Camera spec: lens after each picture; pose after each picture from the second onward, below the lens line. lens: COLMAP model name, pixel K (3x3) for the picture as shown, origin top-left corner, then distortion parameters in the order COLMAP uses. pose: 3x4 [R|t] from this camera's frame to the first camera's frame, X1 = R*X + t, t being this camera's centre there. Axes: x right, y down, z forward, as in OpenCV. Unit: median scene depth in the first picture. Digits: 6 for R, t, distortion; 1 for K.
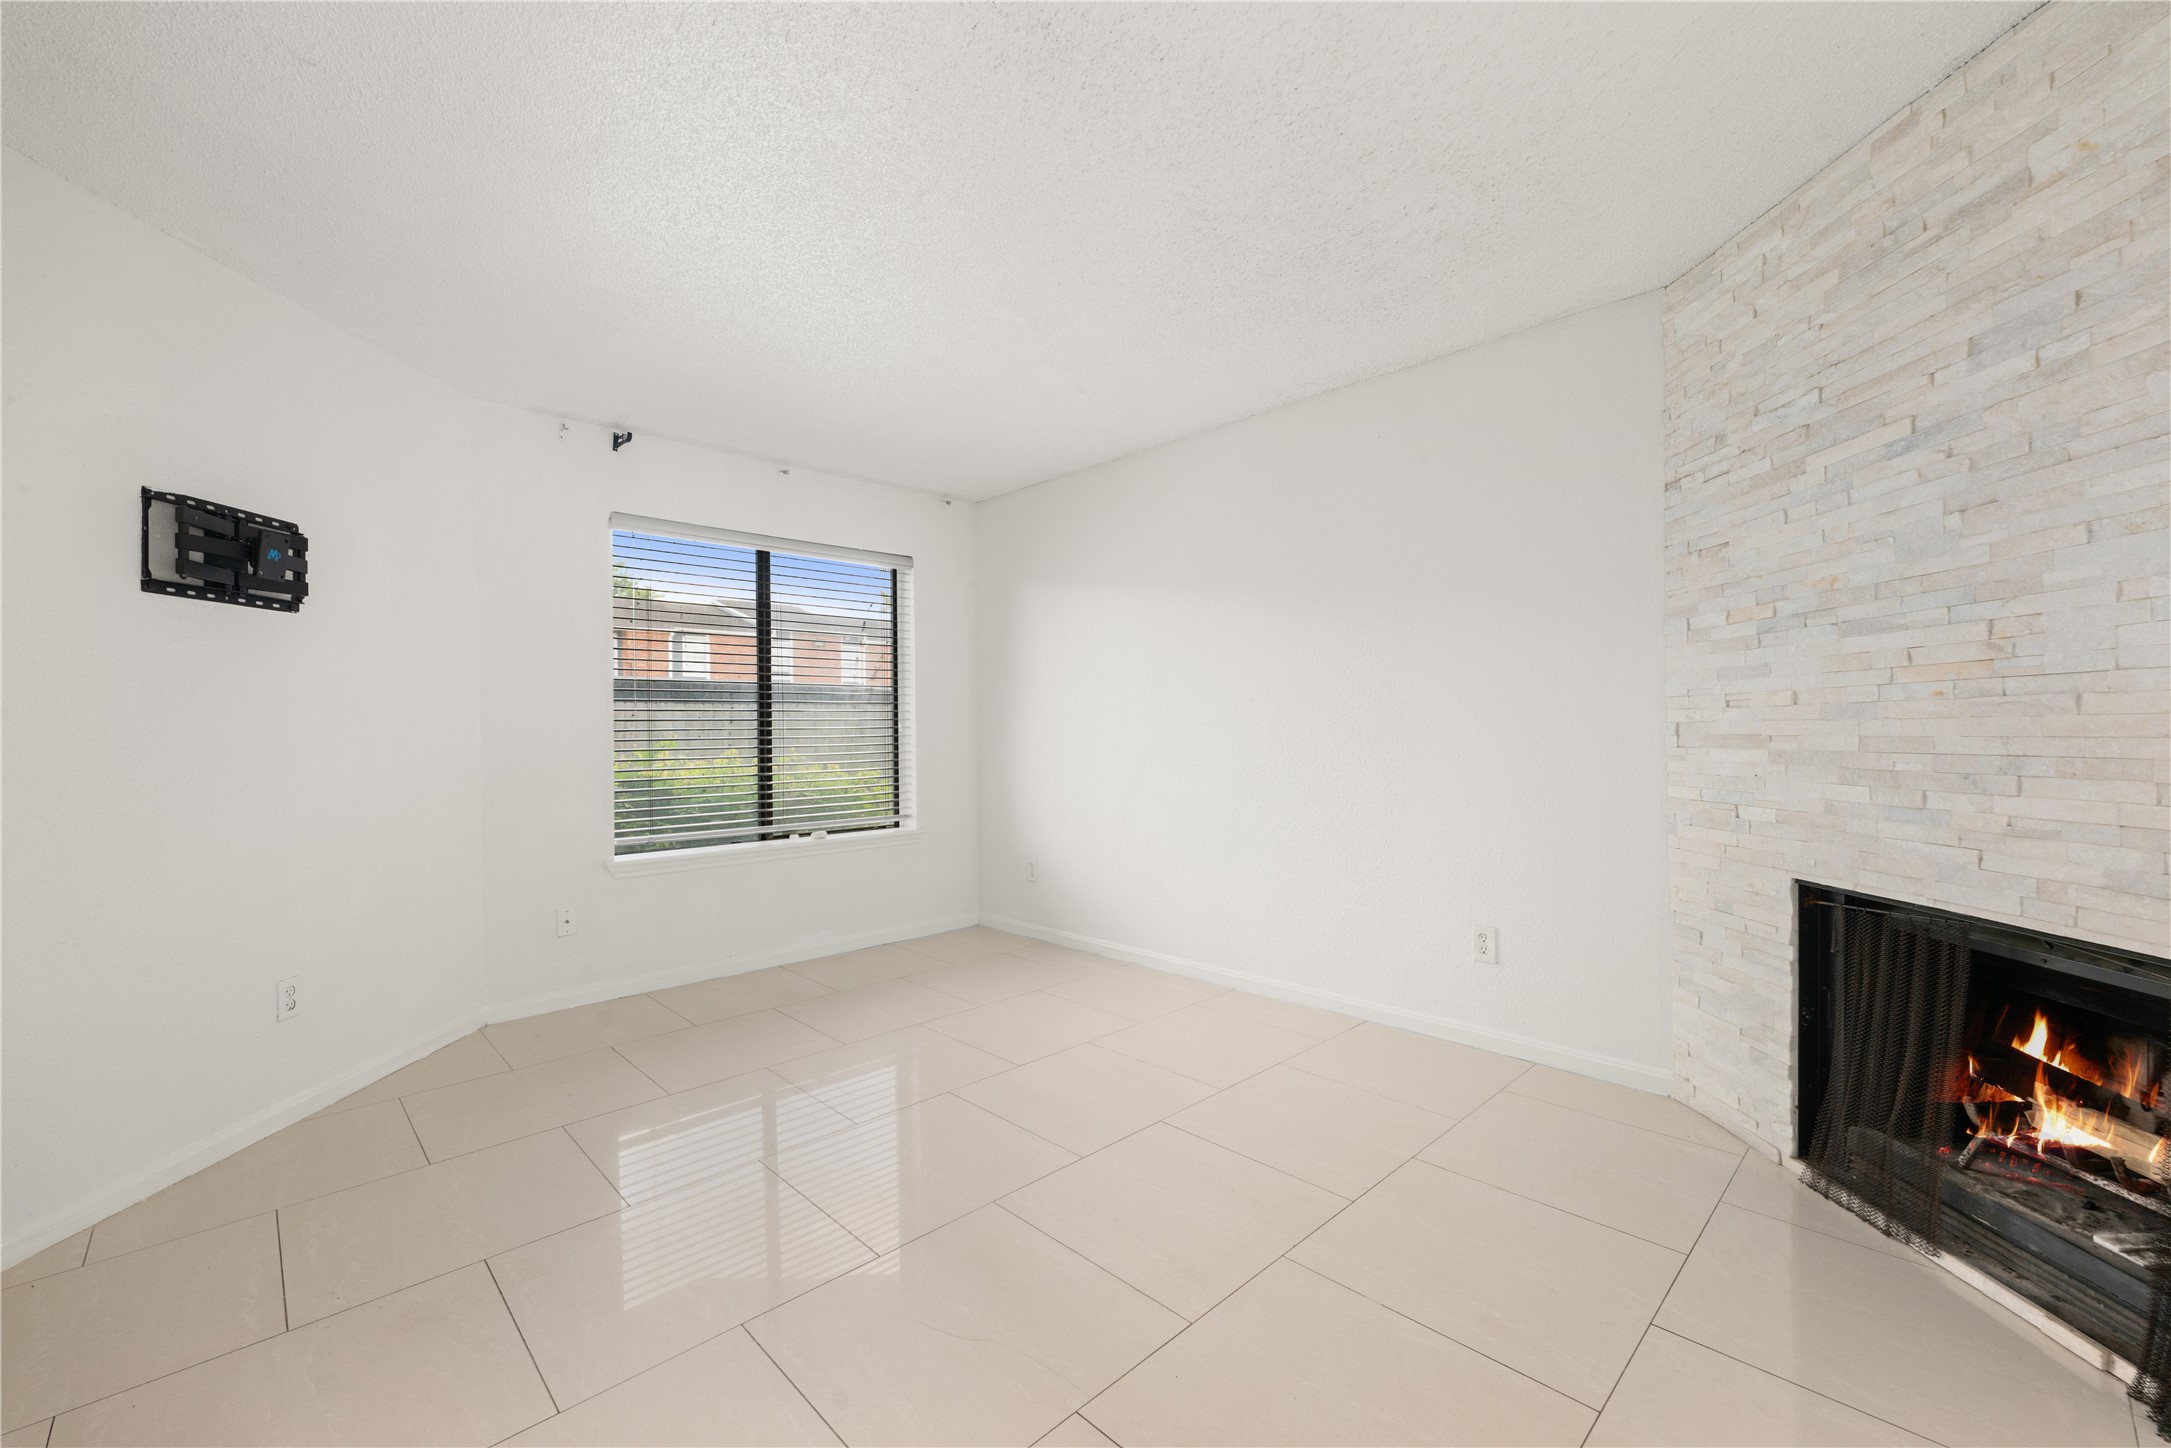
lens RADIAL K [[879.8, 0, 1084.8], [0, 879.8, 729.2], [0, 0, 1]] dist [0.003327, -0.001300]
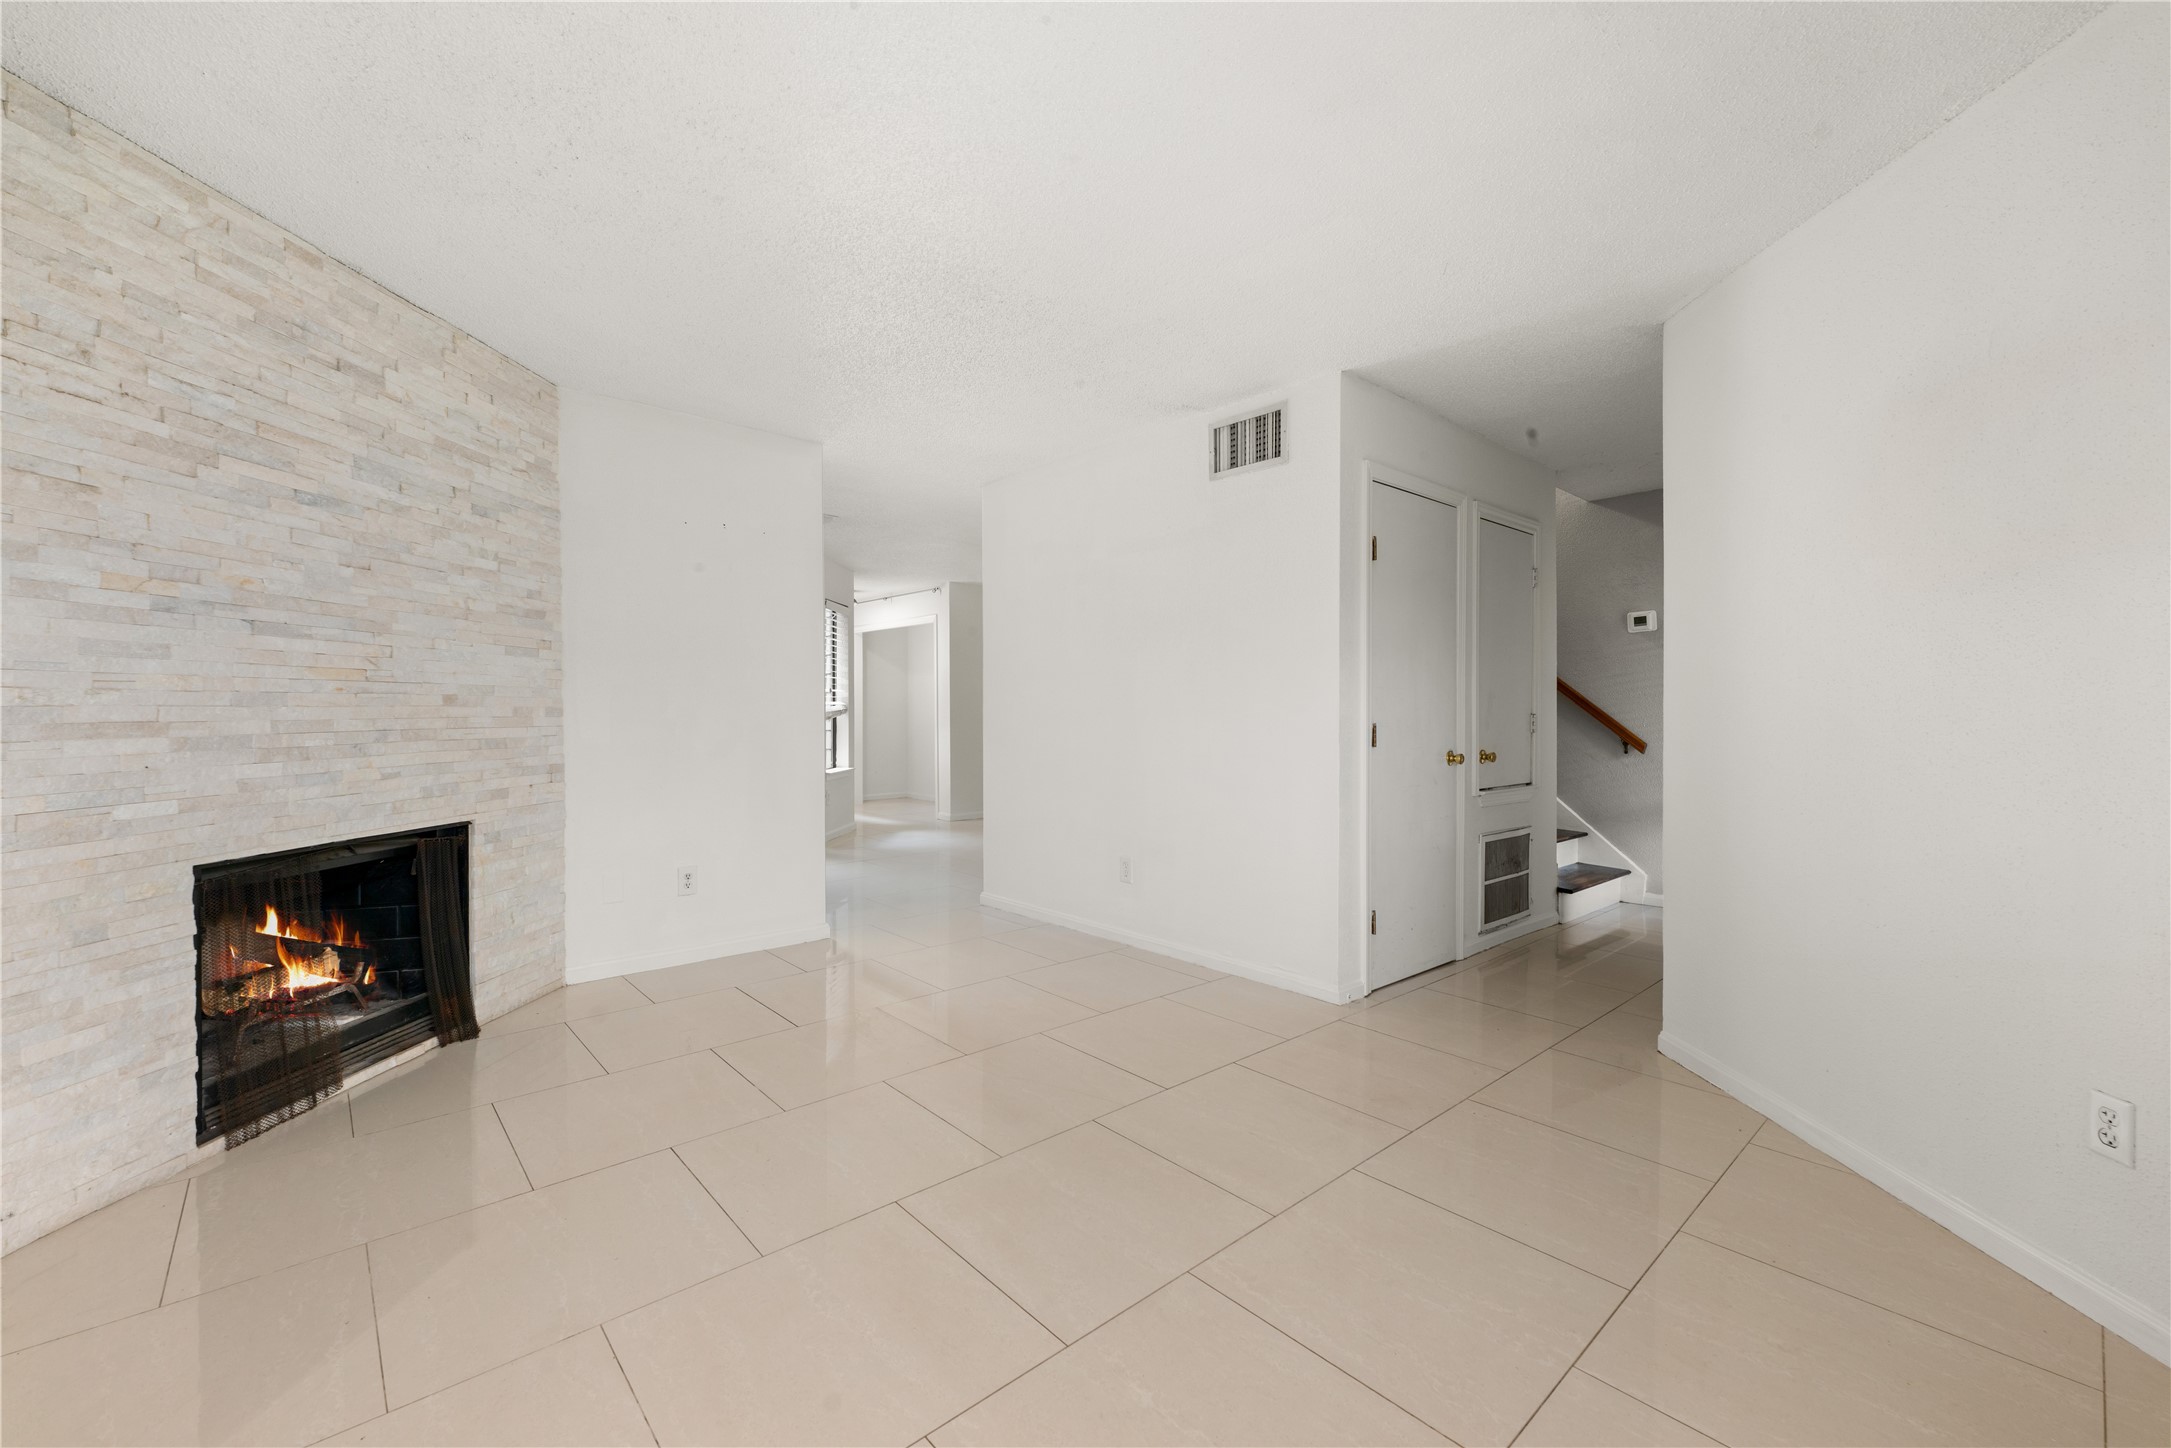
lens RADIAL K [[879.8, 0, 1086.8], [0, 879.8, 718.7], [0, 0, 1]] dist [0.003327, -0.001300]
pose [[-0.999143, 0.007645, 0.040691, -0.254466], [0.008061, 0.999917, 0.010068, 0.002133], [-0.040611, 0.010387, -0.999121, 2.059447]]
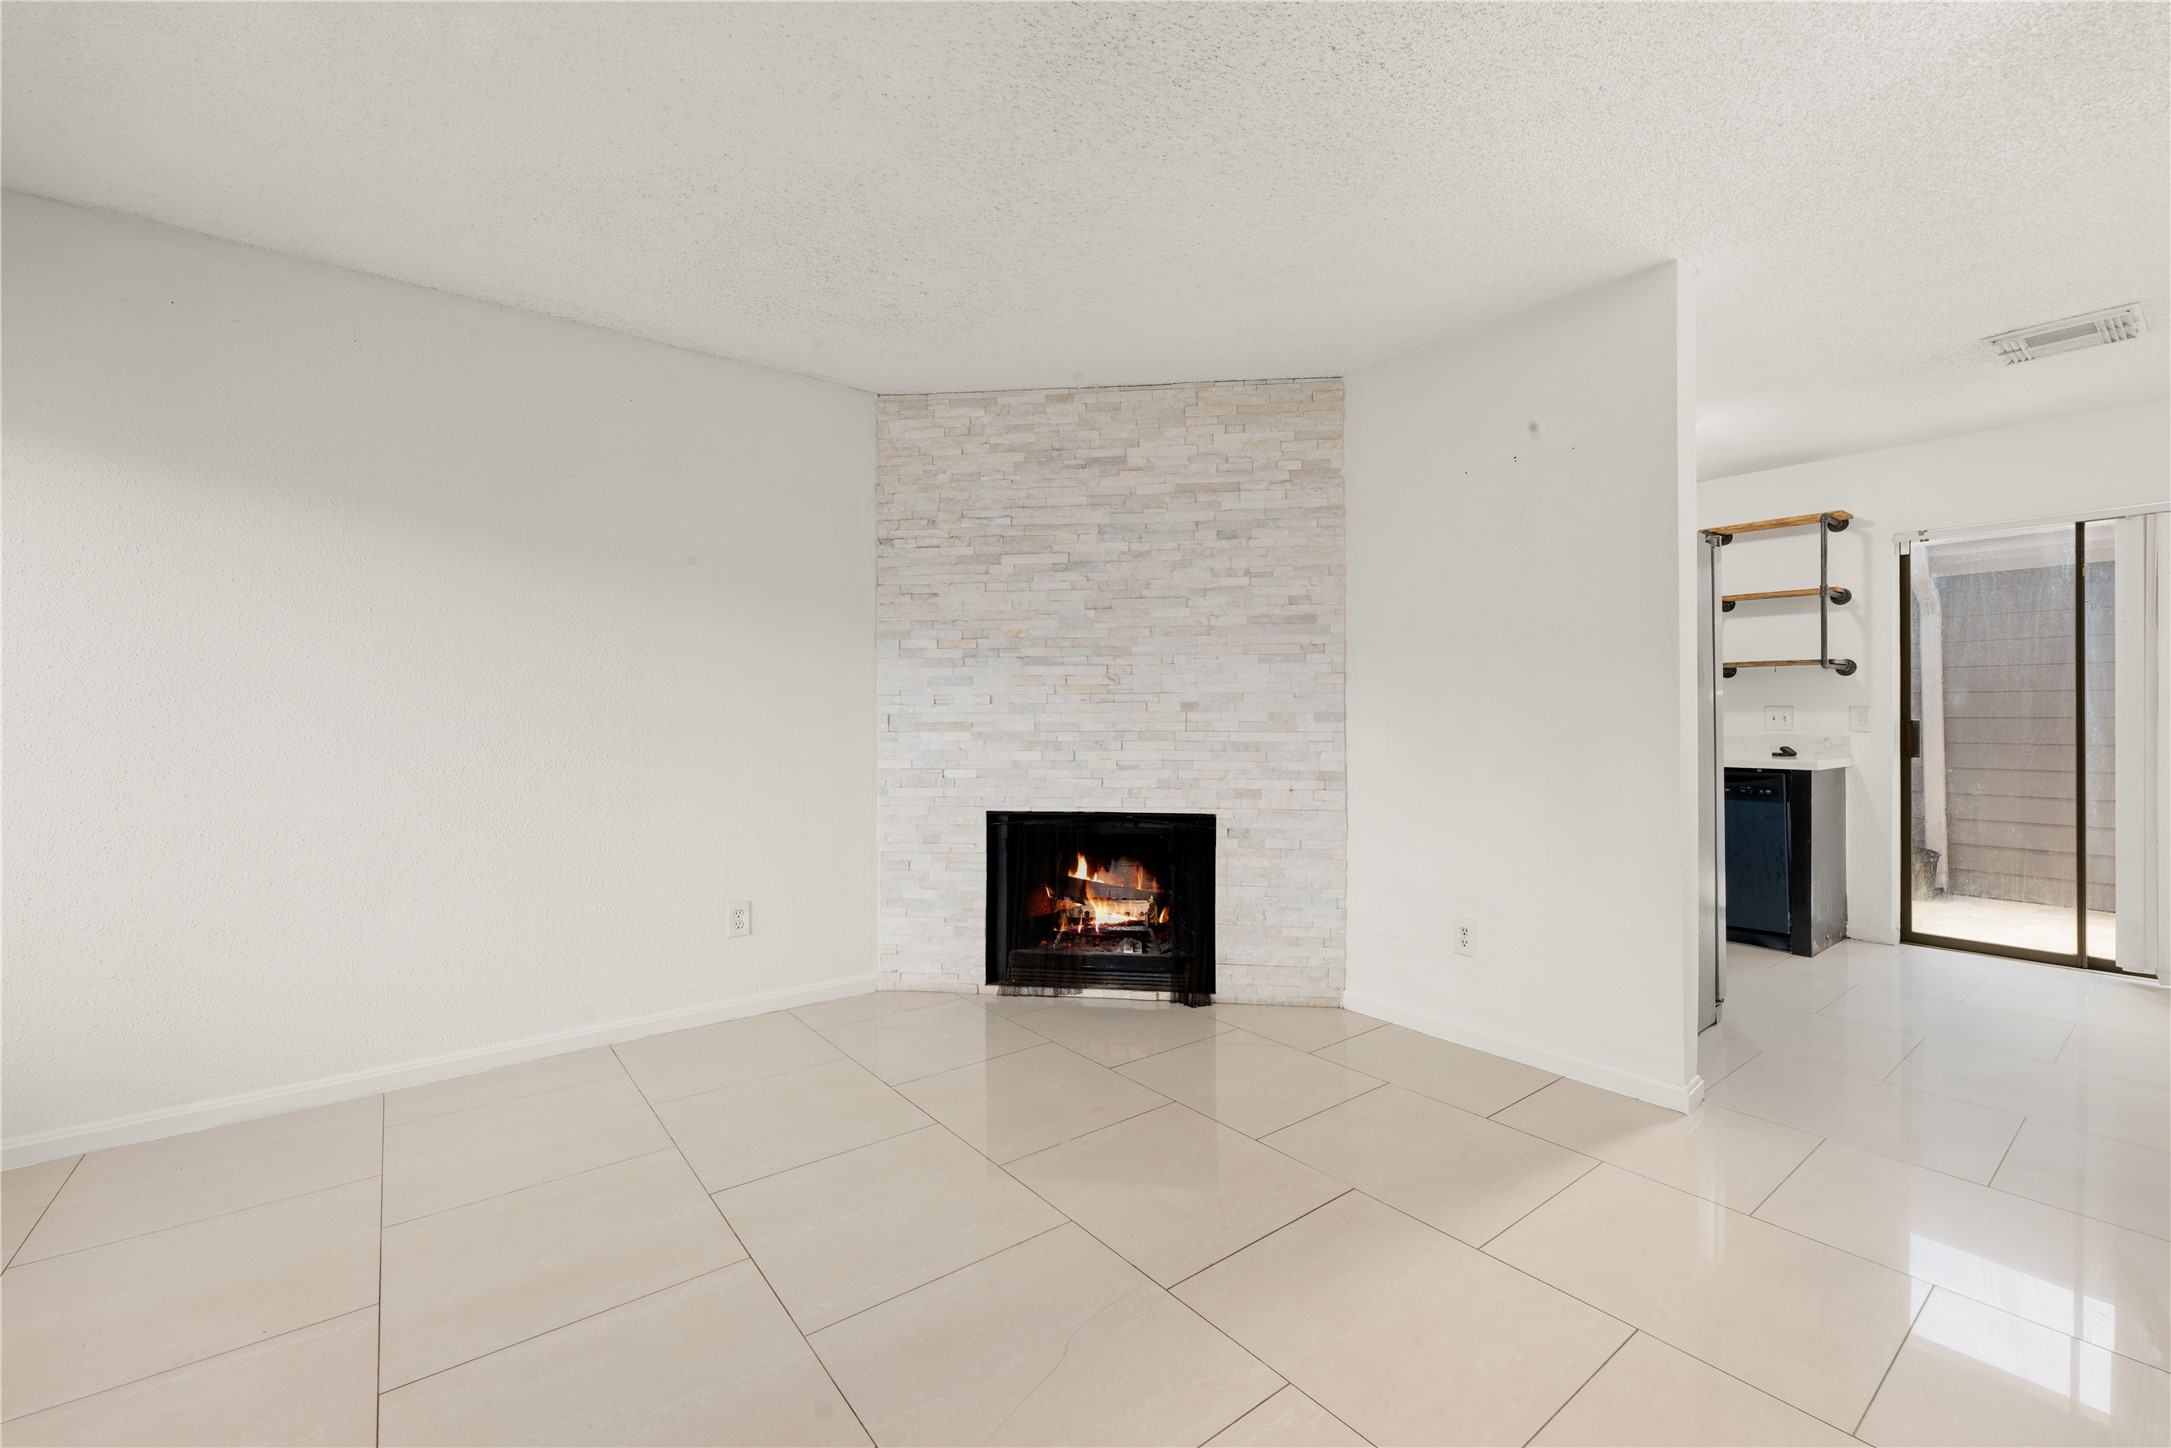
lens RADIAL K [[879.8, 0, 1093.3], [0, 879.8, 711.0], [0, 0, 1]] dist [0.003327, -0.001300]
pose [[0.107599, 0.018109, 0.994029, -0.829176], [0.000685, 0.999833, -0.018288, 0.016319], [-0.994194, 0.002649, 0.107569, 0.668213]]
